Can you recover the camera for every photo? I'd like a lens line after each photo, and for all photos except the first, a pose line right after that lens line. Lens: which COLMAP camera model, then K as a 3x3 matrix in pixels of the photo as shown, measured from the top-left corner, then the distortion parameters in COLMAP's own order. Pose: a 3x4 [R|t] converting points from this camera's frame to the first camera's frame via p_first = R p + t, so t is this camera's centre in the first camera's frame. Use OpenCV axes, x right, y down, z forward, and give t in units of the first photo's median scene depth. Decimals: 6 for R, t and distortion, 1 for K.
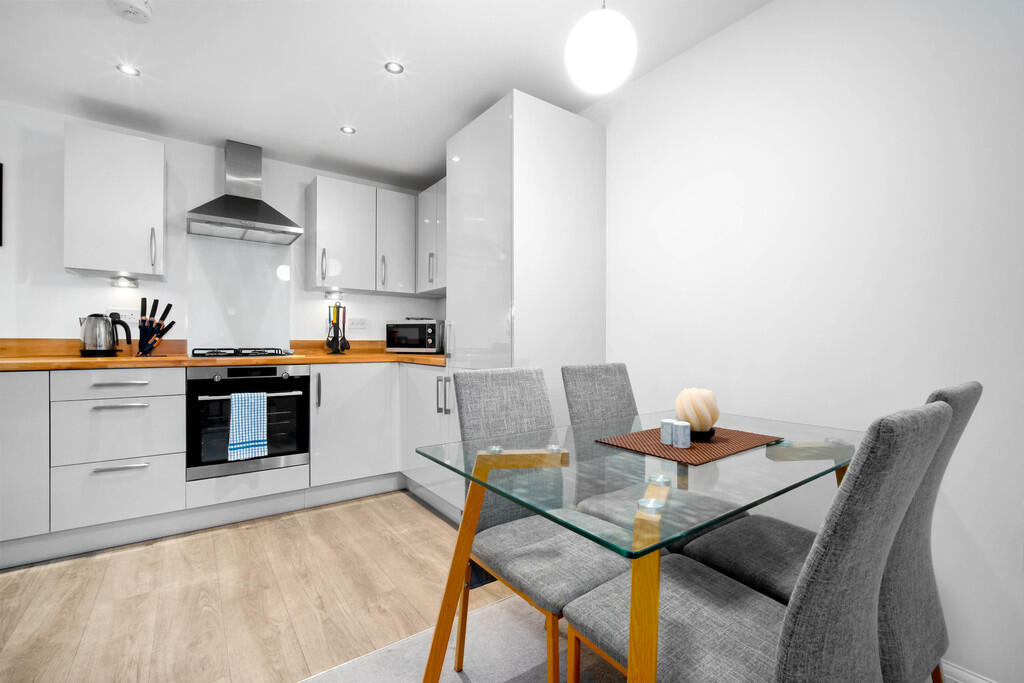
lens RADIAL K [[455.7, 0, 513.3], [0, 455.7, 348.1], [0, 0, 1]] dist [-0.003606, 0.002100]
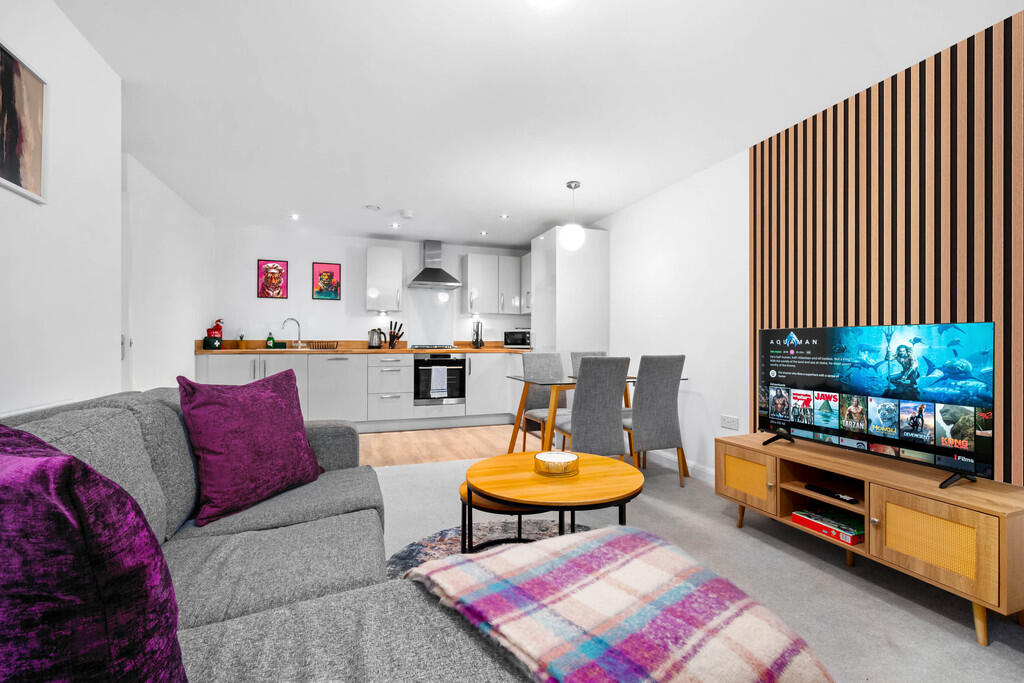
lens RADIAL K [[455.7, 0, 508.6], [0, 455.7, 347.7], [0, 0, 1]] dist [-0.003606, 0.002100]
pose [[0.959025, 0.001477, -0.283317, 0.297791], [-0.002255, 0.999995, -0.002421, 0.016427], [0.283312, 0.002961, 0.959023, -0.857467]]
